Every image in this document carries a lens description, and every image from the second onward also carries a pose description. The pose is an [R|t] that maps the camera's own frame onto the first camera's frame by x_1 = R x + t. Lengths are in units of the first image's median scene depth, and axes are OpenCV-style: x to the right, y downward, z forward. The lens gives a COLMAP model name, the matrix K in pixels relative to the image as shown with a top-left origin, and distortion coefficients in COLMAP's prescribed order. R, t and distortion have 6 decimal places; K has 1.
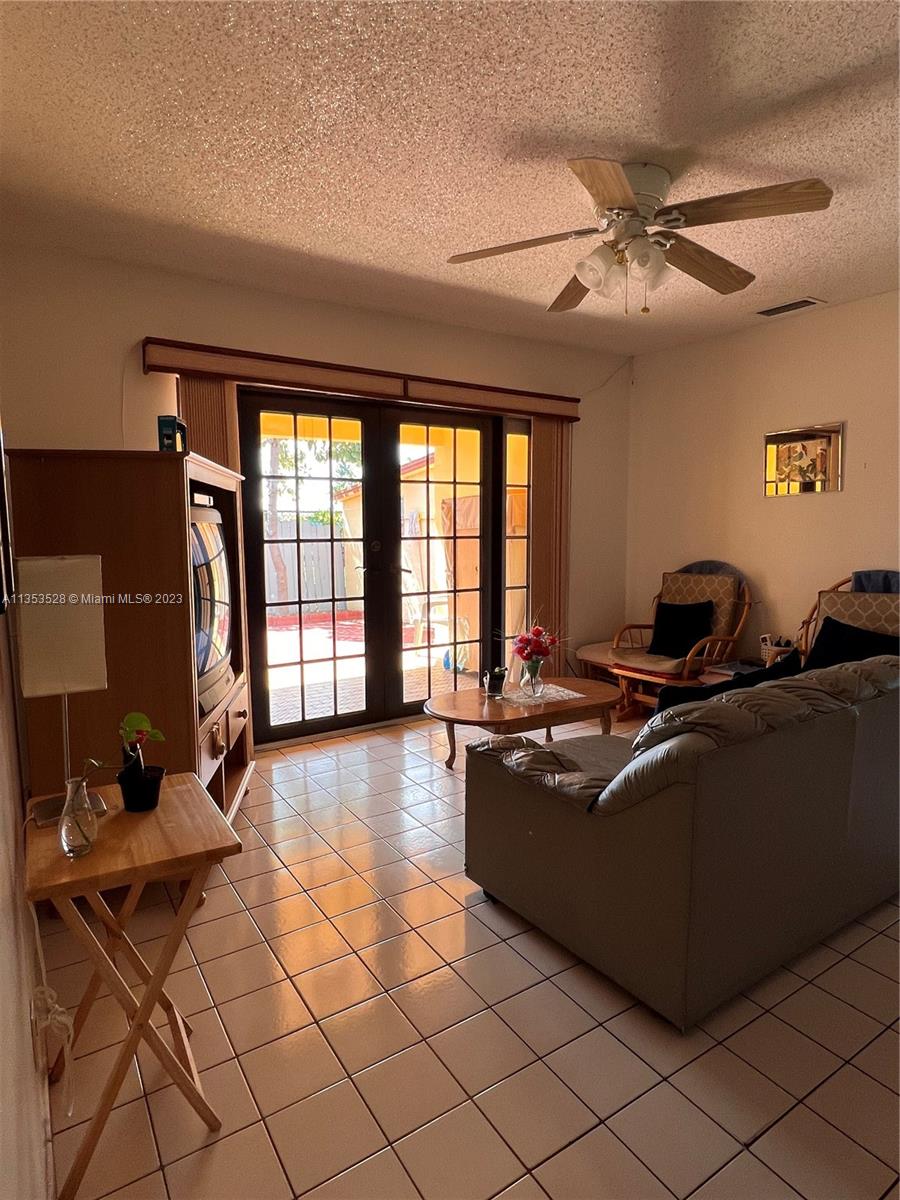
lens RADIAL K [[665.8, 0, 450.3], [0, 665.8, 596.3], [0, 0, 1]] dist [0.005400, -0.007041]
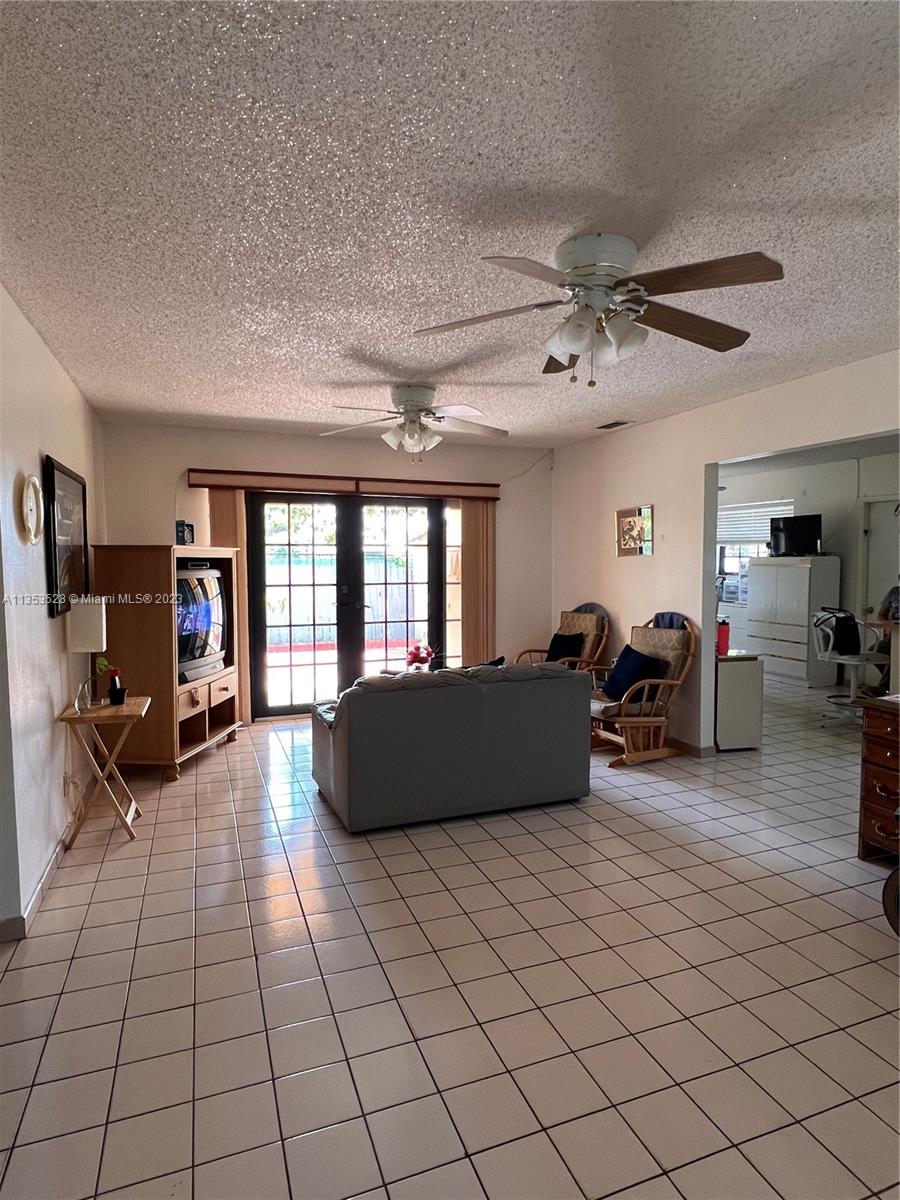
lens RADIAL K [[665.8, 0, 452.1], [0, 665.8, 599.5], [0, 0, 1]] dist [0.005400, -0.007041]
pose [[0.977568, 0.015981, -0.210014, 0.450155], [-0.026043, 0.998637, -0.045230, 0.007974], [0.209005, 0.049685, 0.976652, -0.408494]]
